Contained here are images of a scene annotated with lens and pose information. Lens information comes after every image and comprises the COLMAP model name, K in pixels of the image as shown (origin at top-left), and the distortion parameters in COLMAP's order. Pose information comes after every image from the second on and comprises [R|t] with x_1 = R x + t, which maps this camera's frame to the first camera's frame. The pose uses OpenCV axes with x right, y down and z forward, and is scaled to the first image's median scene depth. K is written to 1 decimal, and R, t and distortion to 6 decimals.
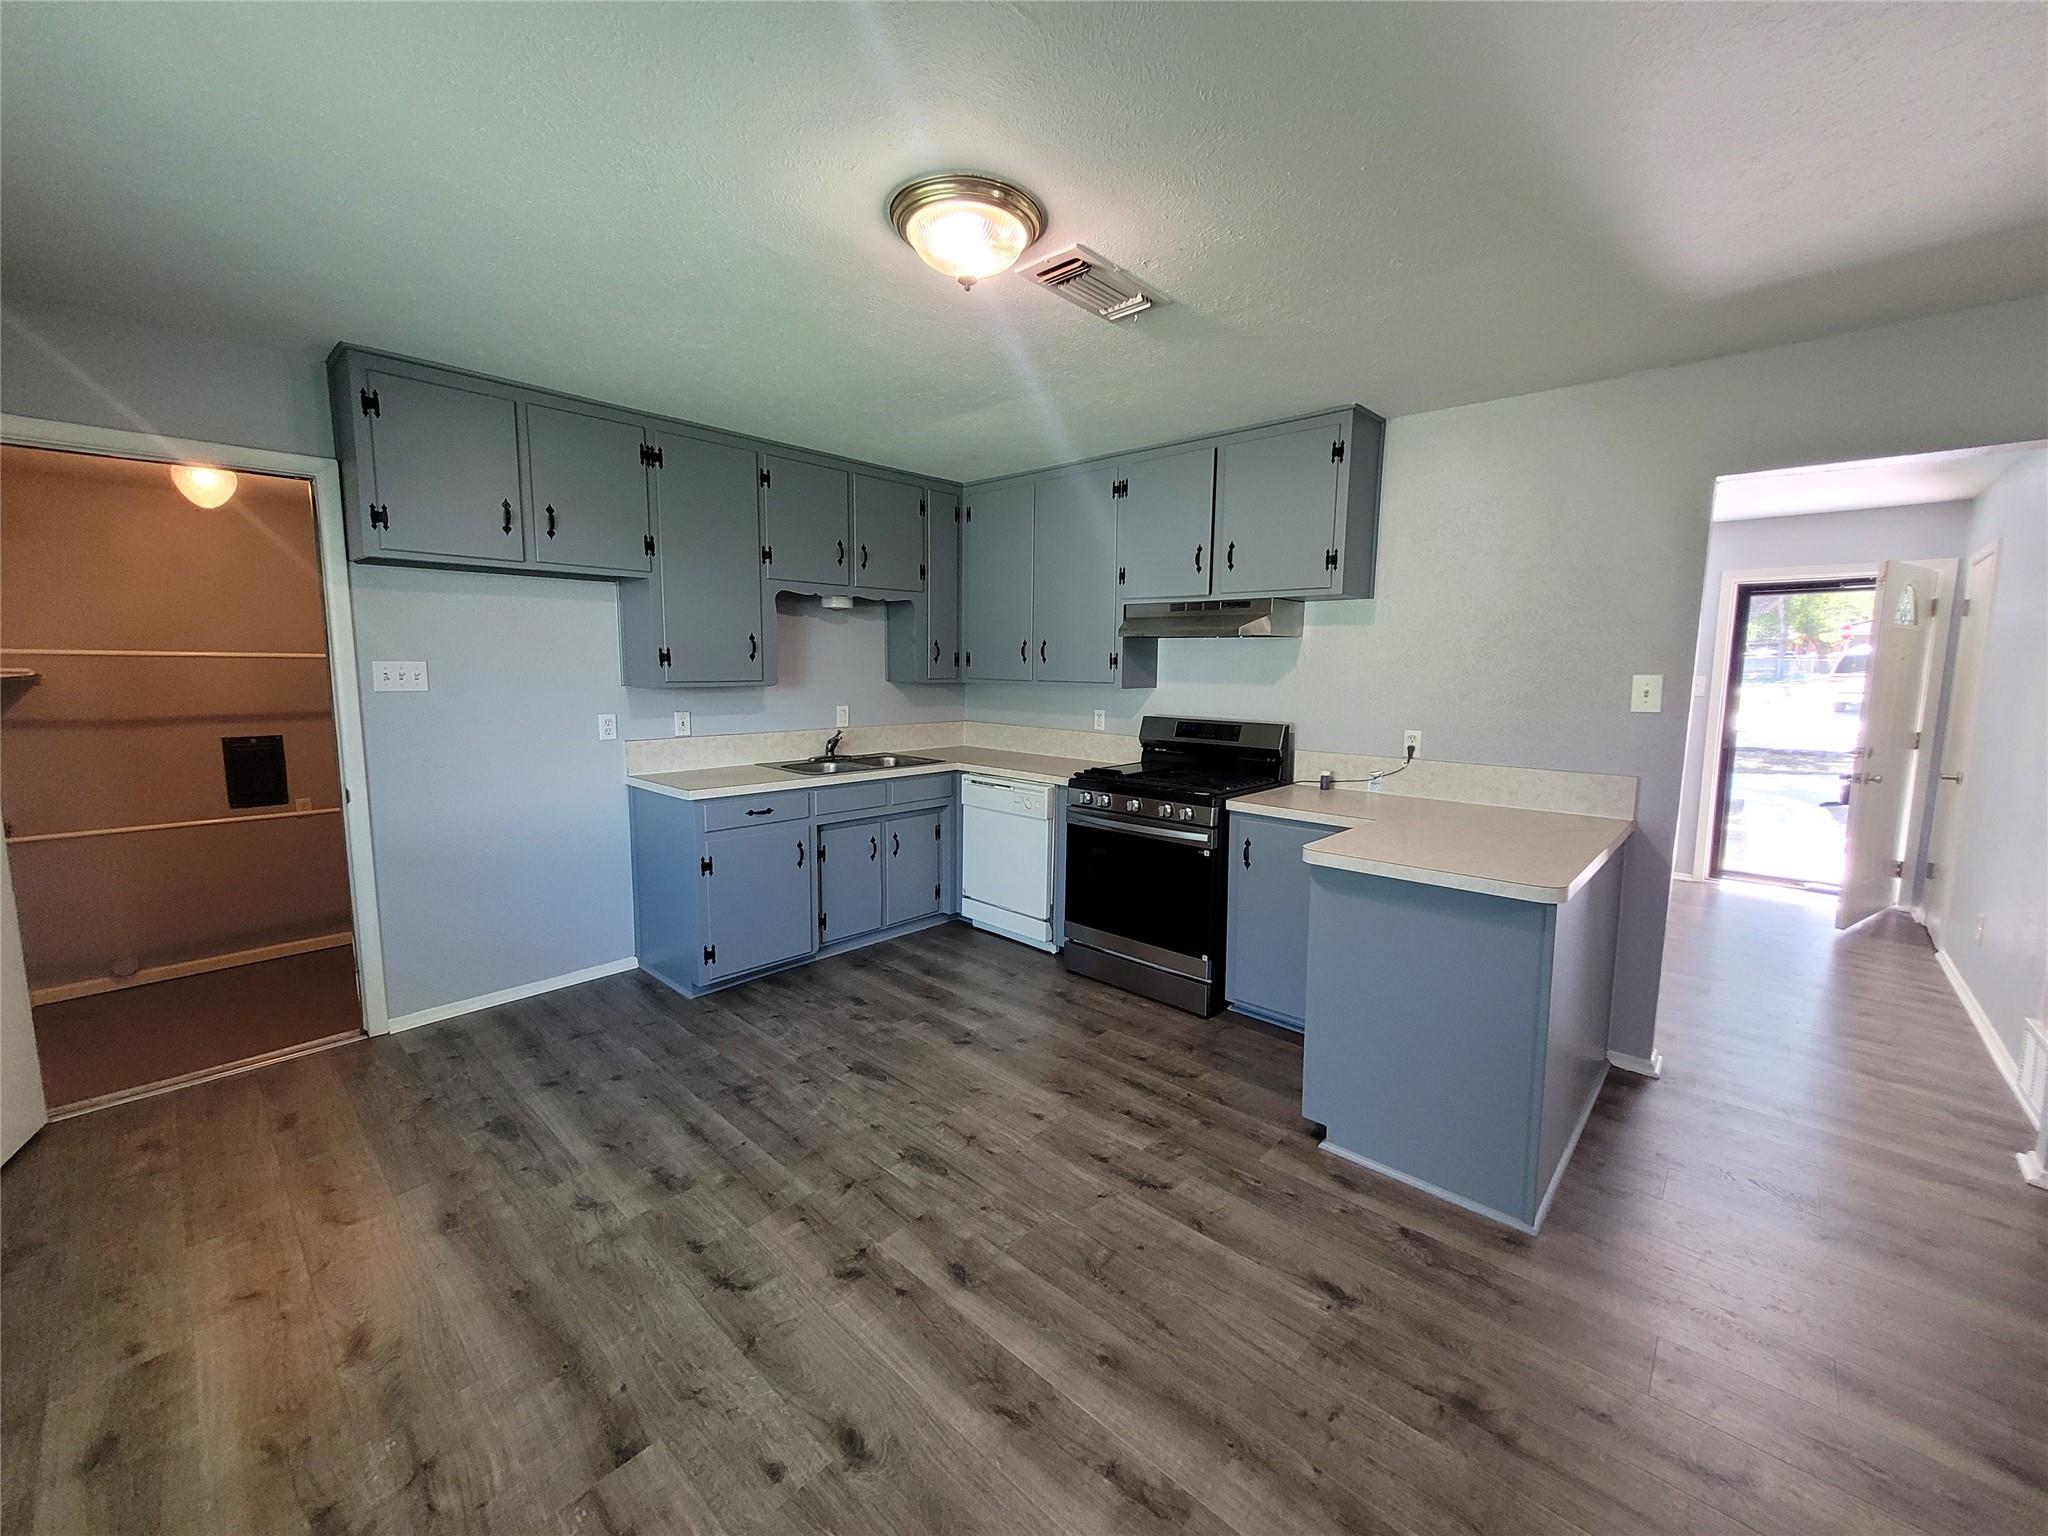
lens RADIAL K [[799.8, 0, 1035.5], [0, 799.8, 760.4], [0, 0, 1]] dist [-0.001508, -0.000333]
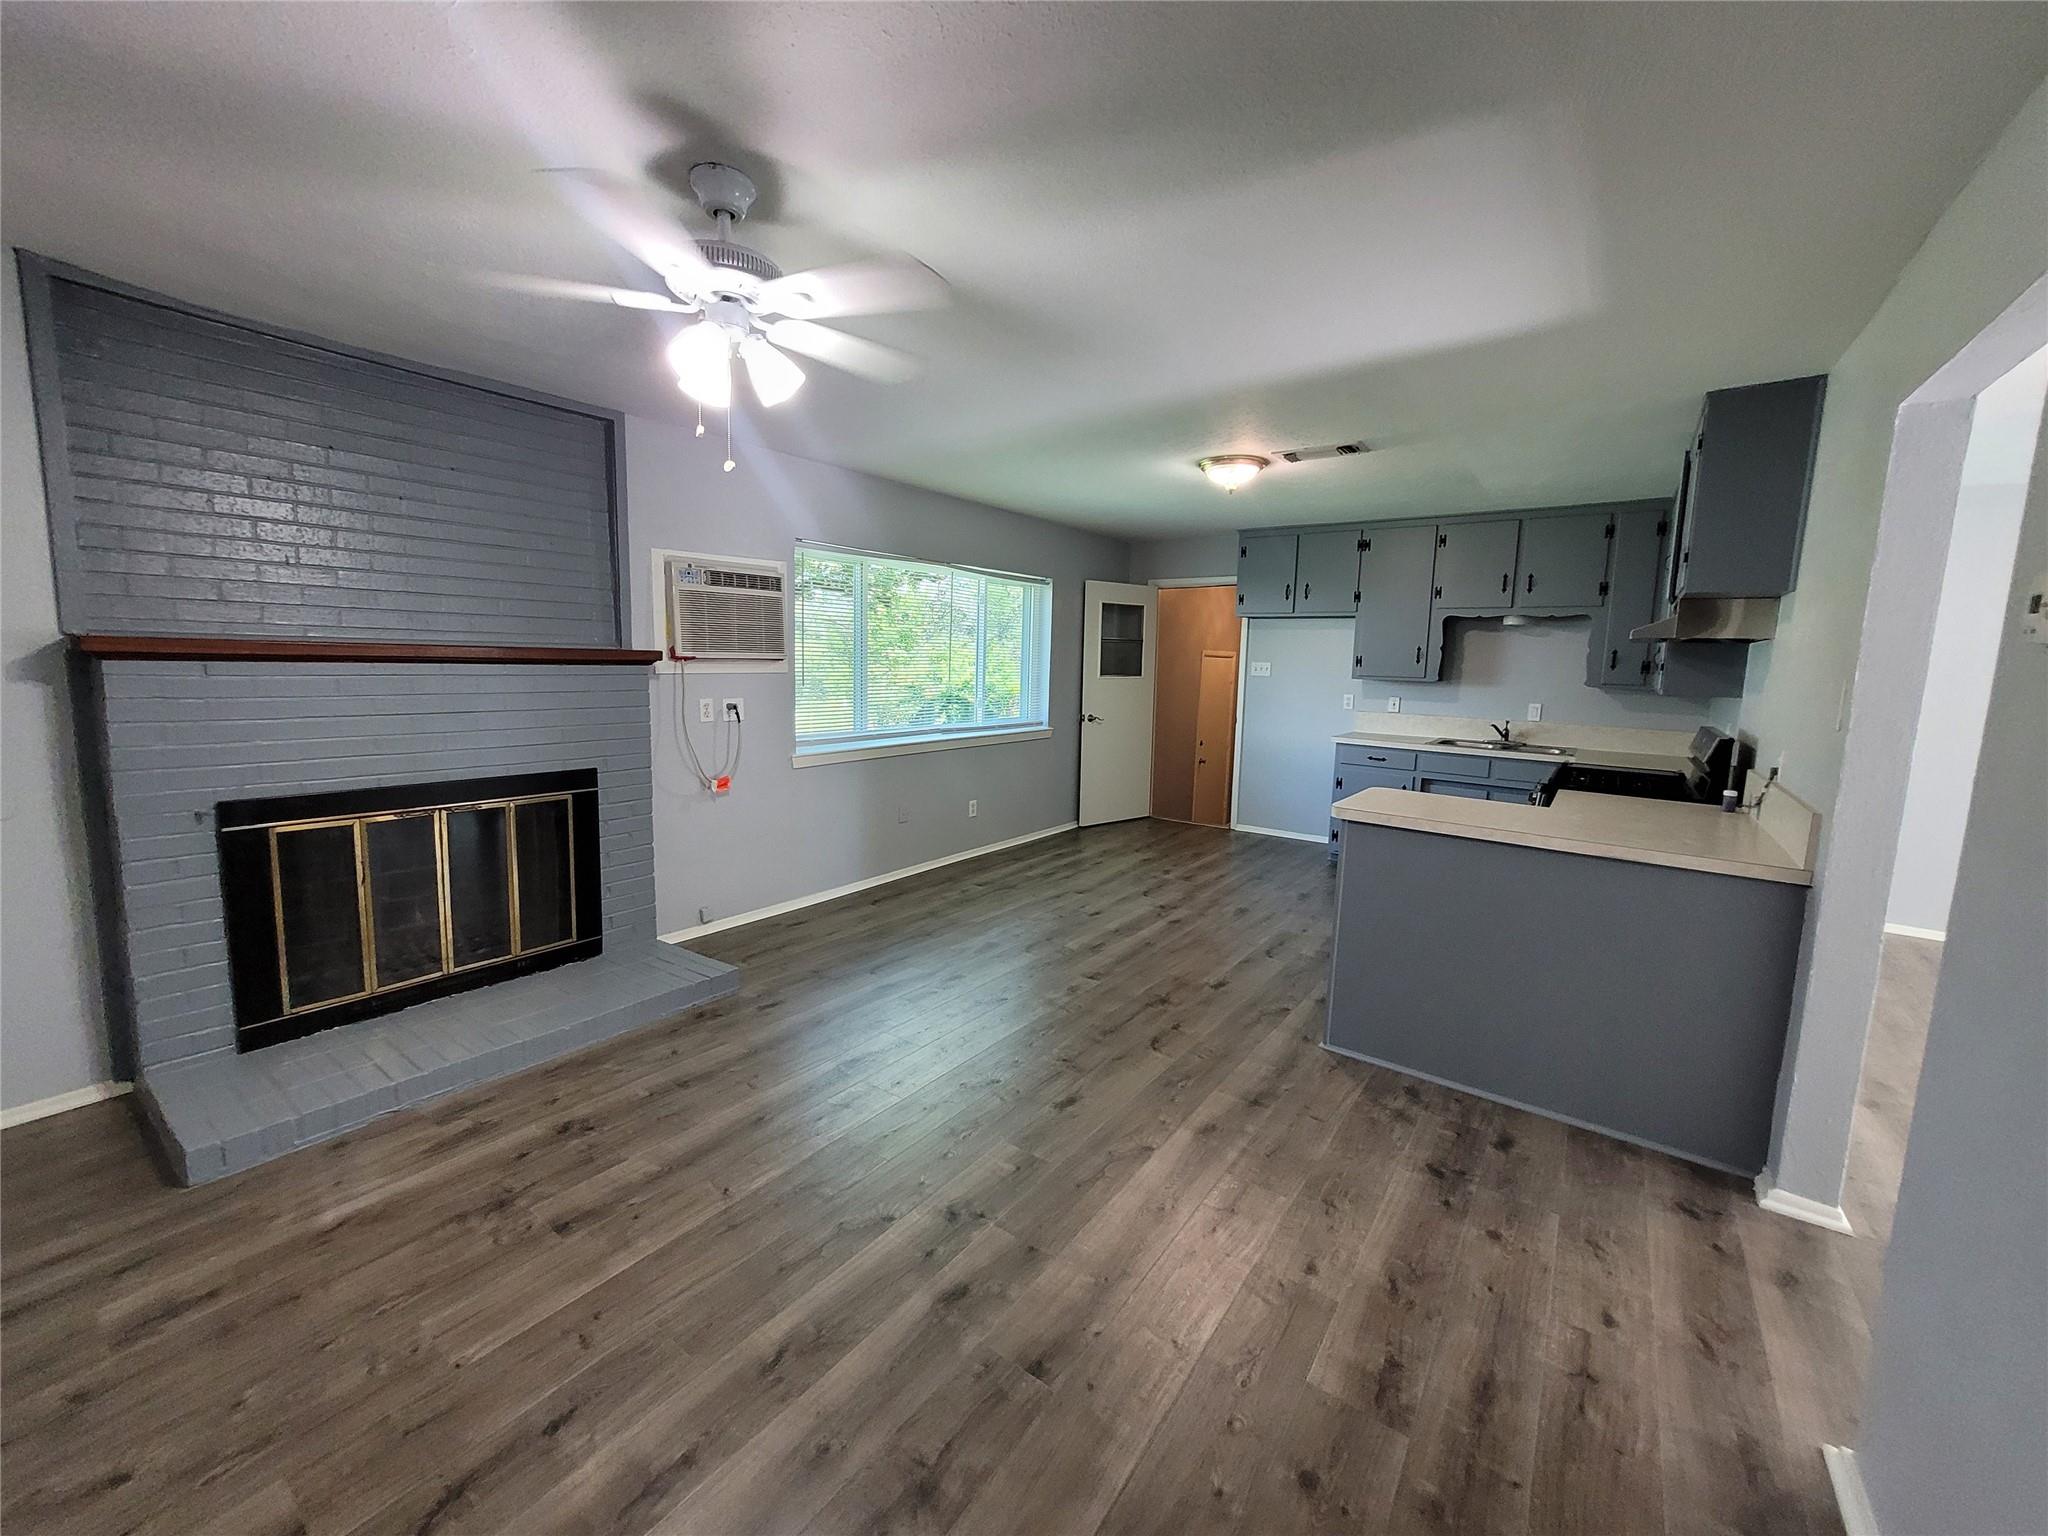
lens RADIAL K [[799.8, 0, 1035.5], [0, 799.8, 760.4], [0, 0, 1]] dist [-0.001508, -0.000333]
pose [[0.105407, 0.119657, -0.987204, 1.675273], [-0.146499, 0.983771, 0.103598, 0.004269], [0.983579, 0.133704, 0.121226, 0.209354]]
